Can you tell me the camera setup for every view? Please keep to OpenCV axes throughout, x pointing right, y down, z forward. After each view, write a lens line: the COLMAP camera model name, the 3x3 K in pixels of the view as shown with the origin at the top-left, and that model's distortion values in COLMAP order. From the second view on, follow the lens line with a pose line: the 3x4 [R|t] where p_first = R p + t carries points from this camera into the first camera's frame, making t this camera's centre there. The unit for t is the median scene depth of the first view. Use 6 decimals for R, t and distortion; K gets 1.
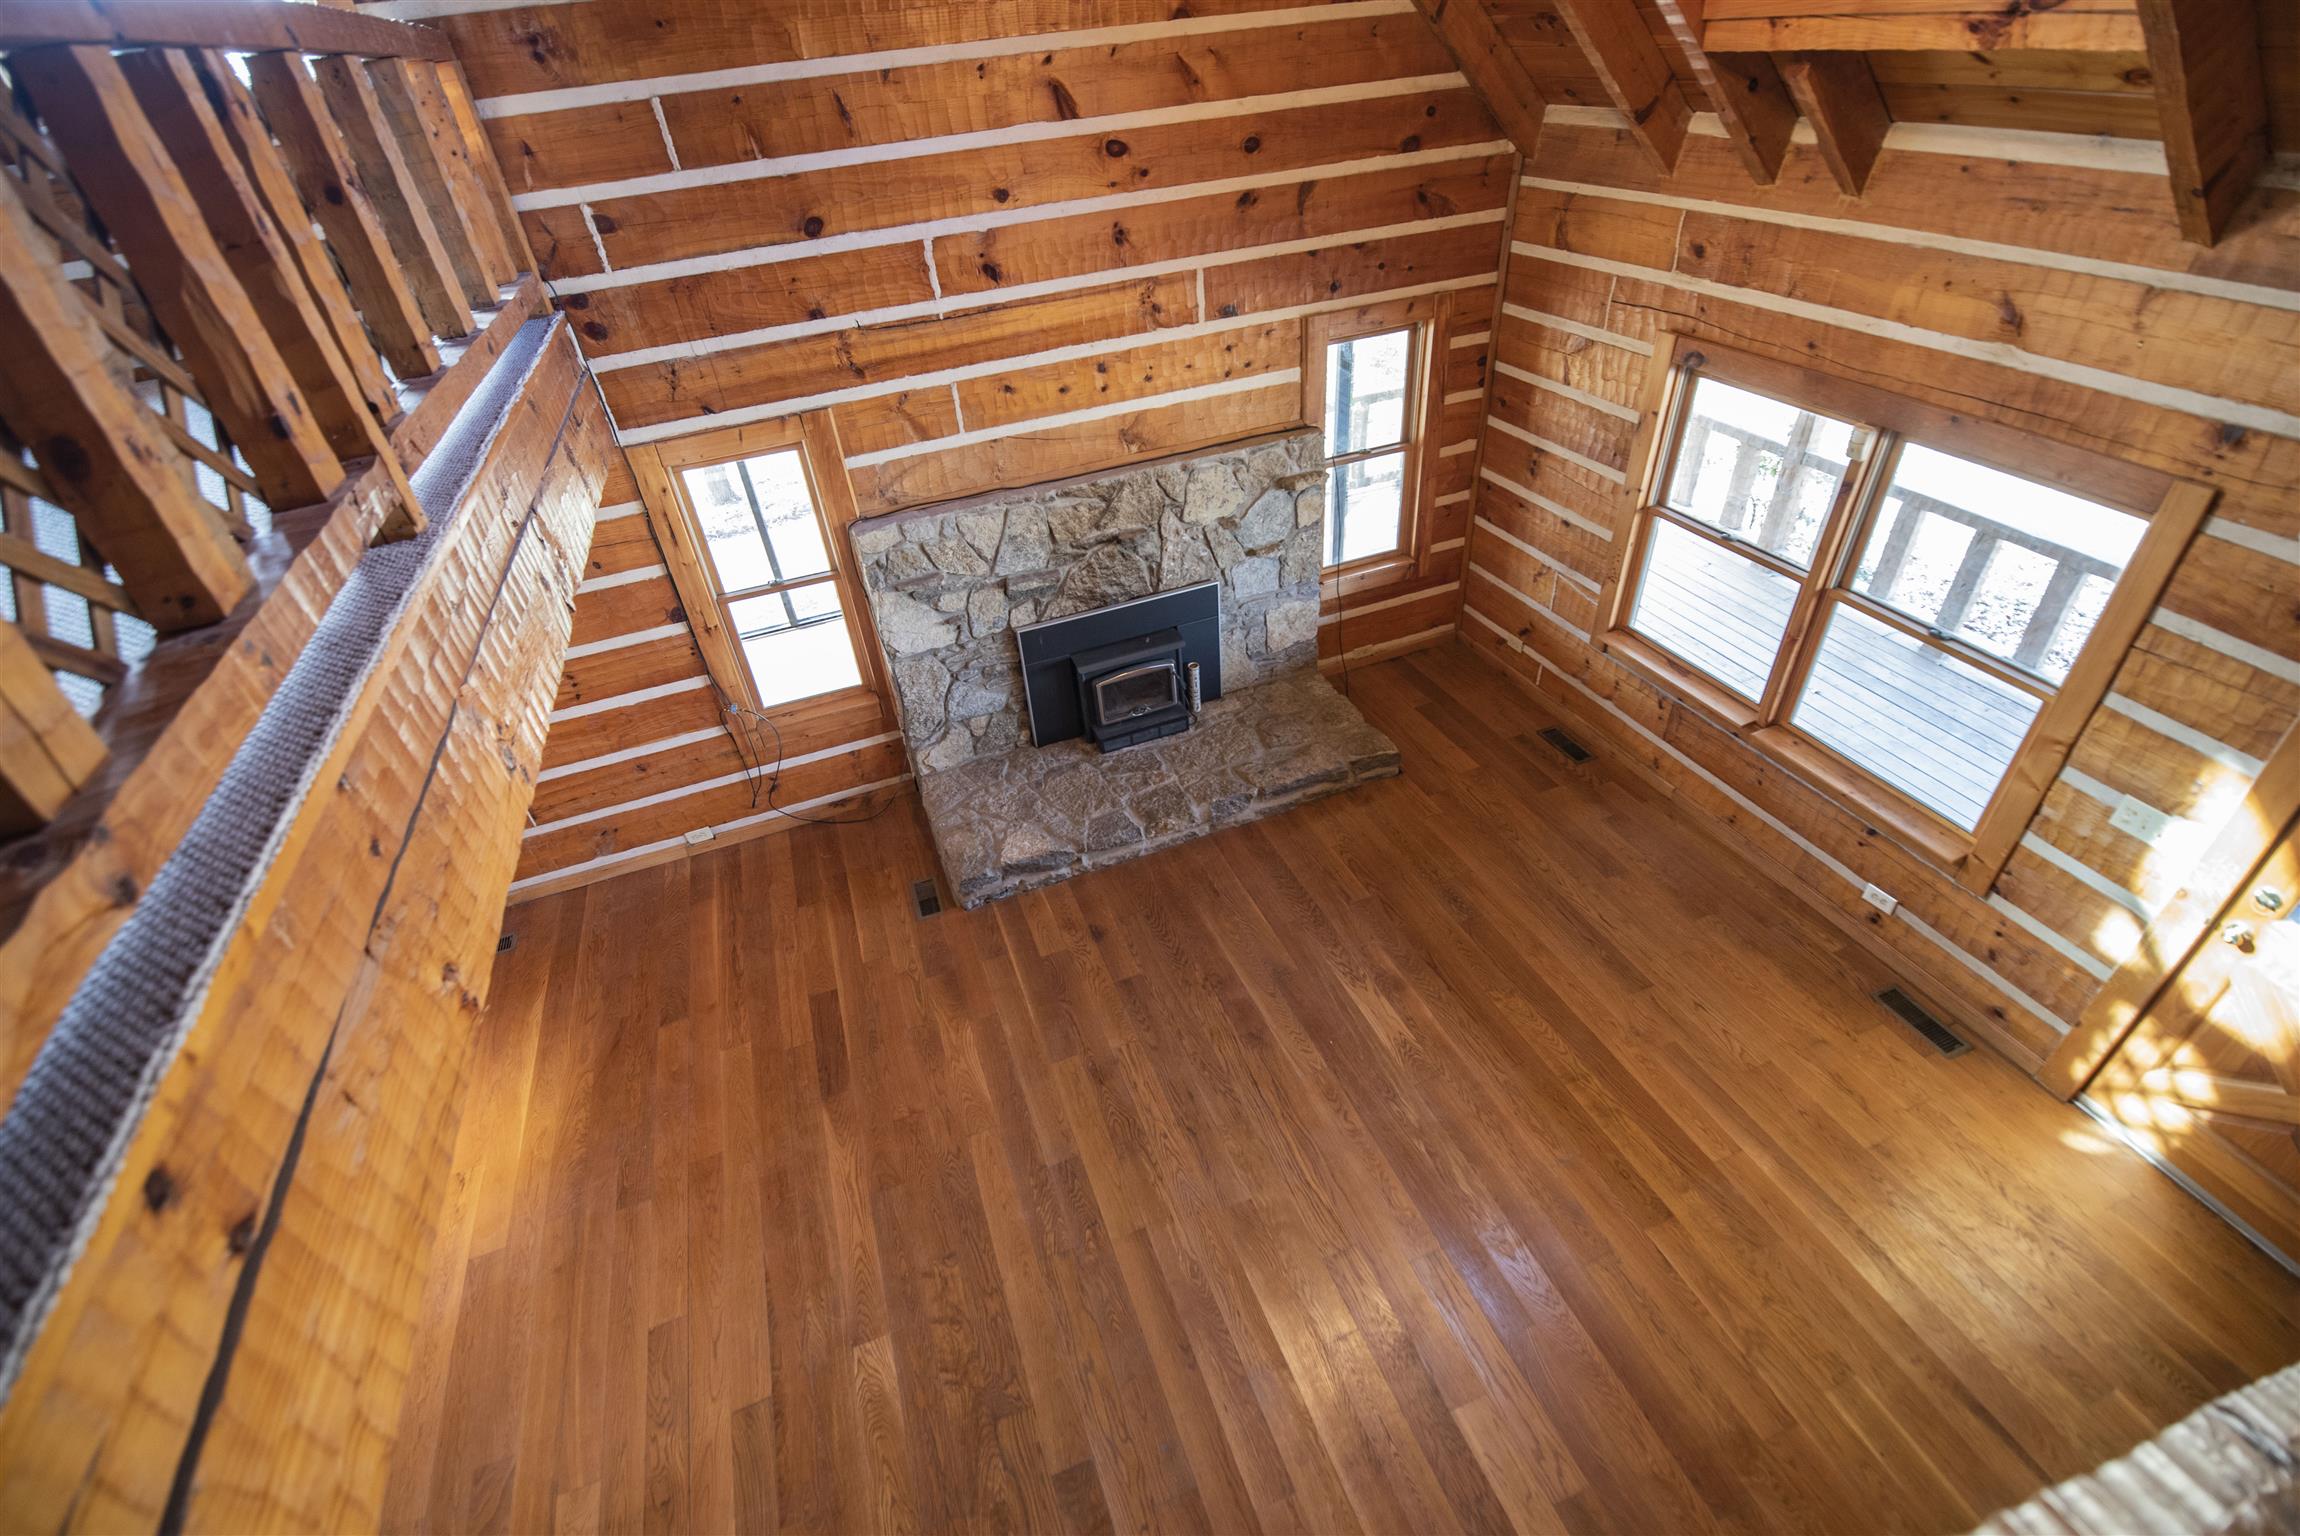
lens RADIAL K [[991.0, 0, 1132.7], [0, 991.0, 764.9], [0, 0, 1]] dist [-0.021698, -0.001101]
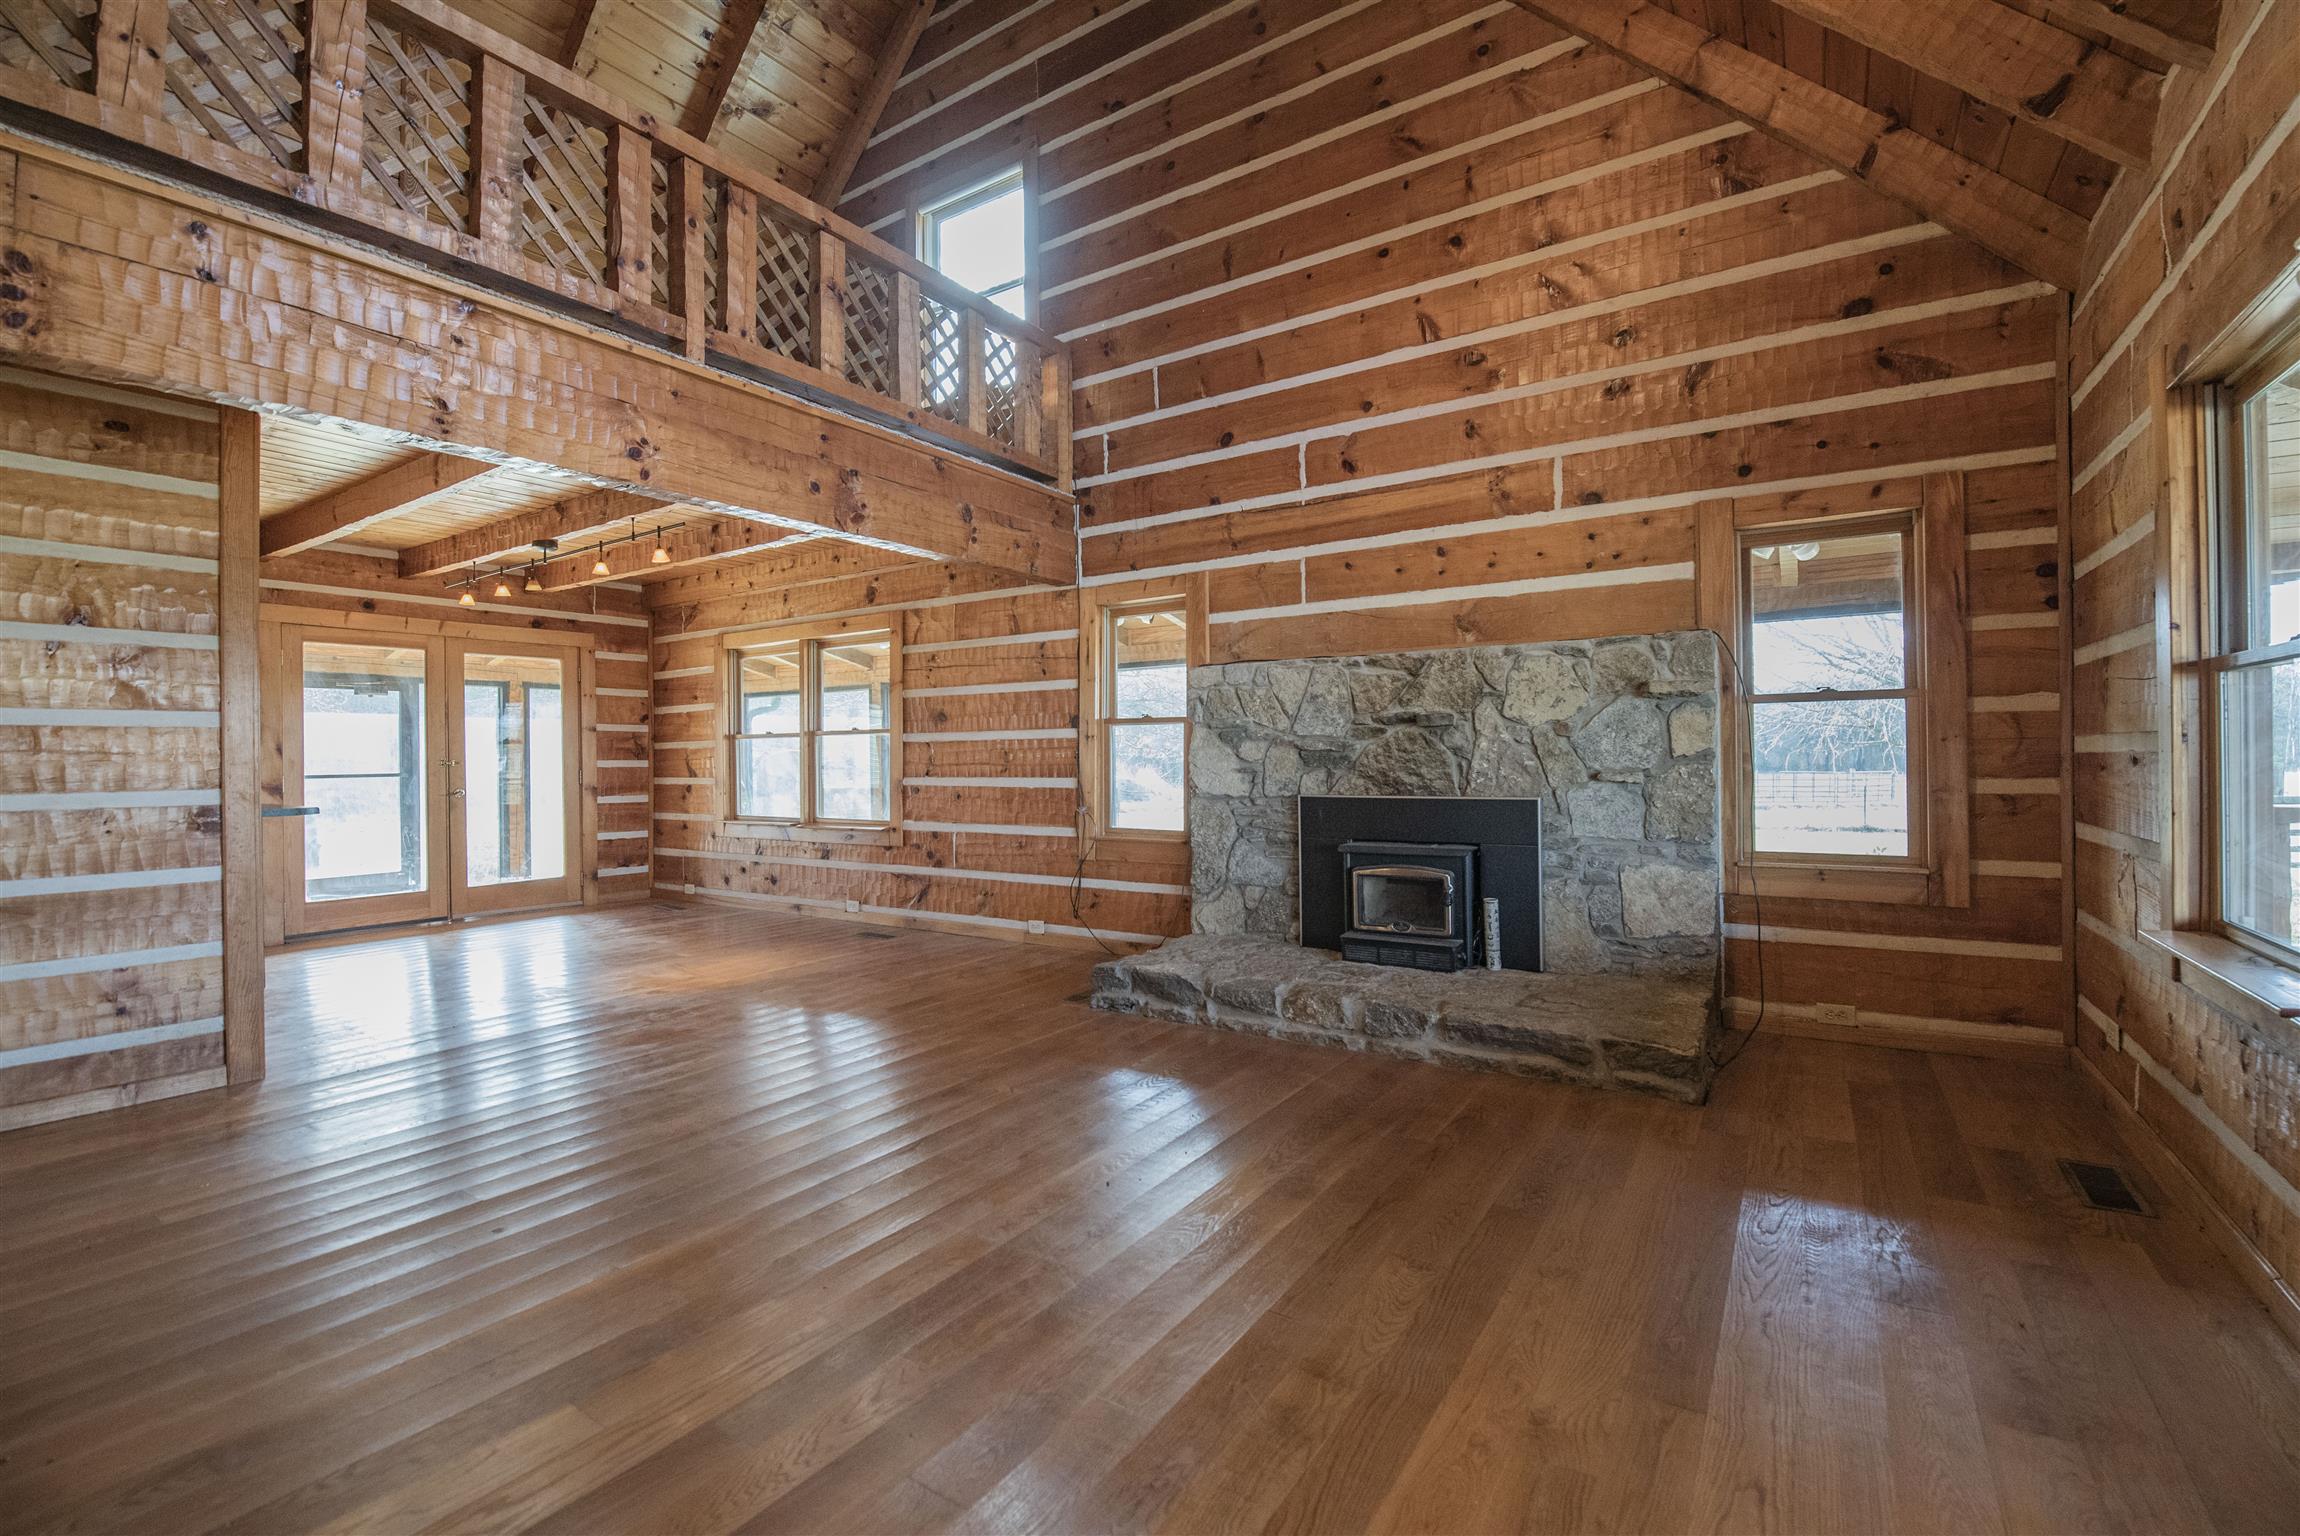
lens RADIAL K [[991.0, 0, 1140.7], [0, 991.0, 753.5], [0, 0, 1]] dist [-0.021698, -0.001101]
pose [[0.580959, 0.071768, -0.810763, 0.591521], [-0.518756, 0.800226, -0.300883, 0.208845], [0.627200, 0.595389, 0.502129, 0.416261]]
